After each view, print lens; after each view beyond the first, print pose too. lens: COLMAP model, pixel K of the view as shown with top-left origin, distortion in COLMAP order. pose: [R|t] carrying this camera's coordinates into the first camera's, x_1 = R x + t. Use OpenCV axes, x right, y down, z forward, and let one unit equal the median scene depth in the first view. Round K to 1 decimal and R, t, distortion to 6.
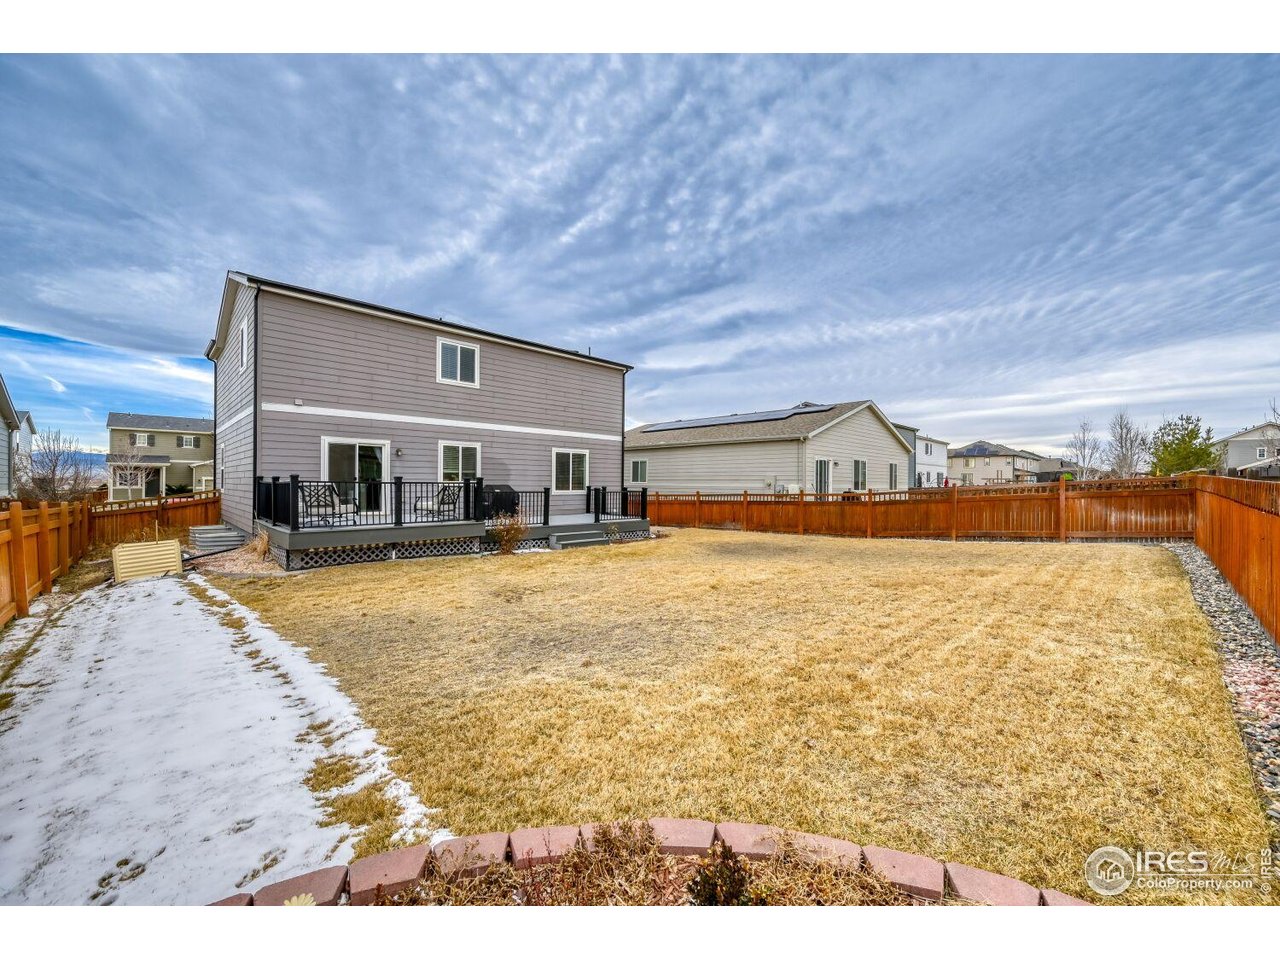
lens RADIAL K [[508.8, 0, 644.0], [0, 508.8, 483.9], [0, 0, 1]] dist [0.000324, 0.000147]
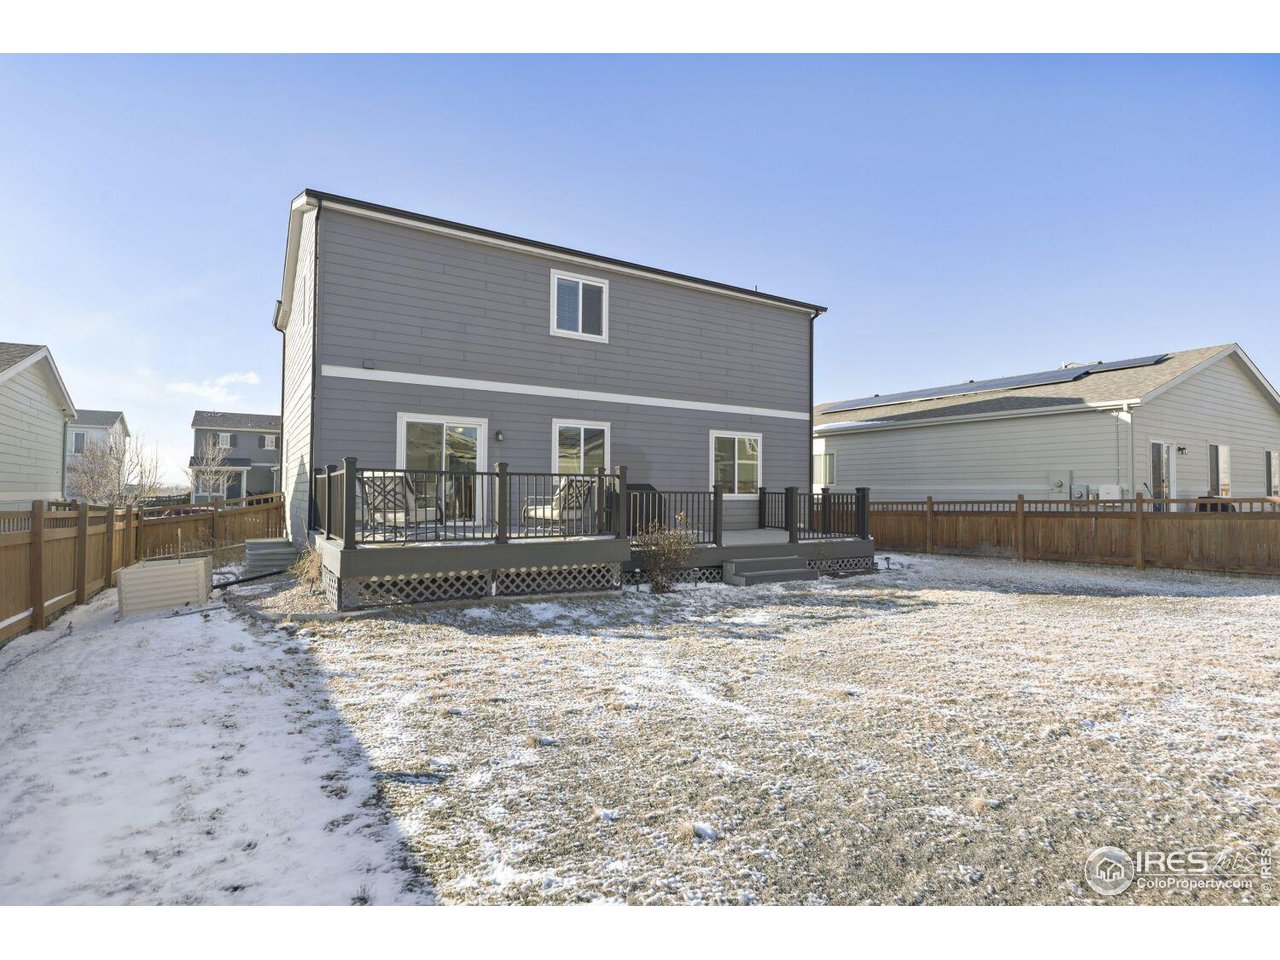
lens RADIAL K [[614.2, 0, 638.3], [0, 614.2, 478.5], [0, 0, 1]] dist [-0.005397, -0.000977]
pose [[0.977087, -0.006490, -0.212740, -0.111144], [0.000478, 0.999599, -0.028300, 0.017403], [0.212838, 0.027550, 0.976699, 0.210204]]
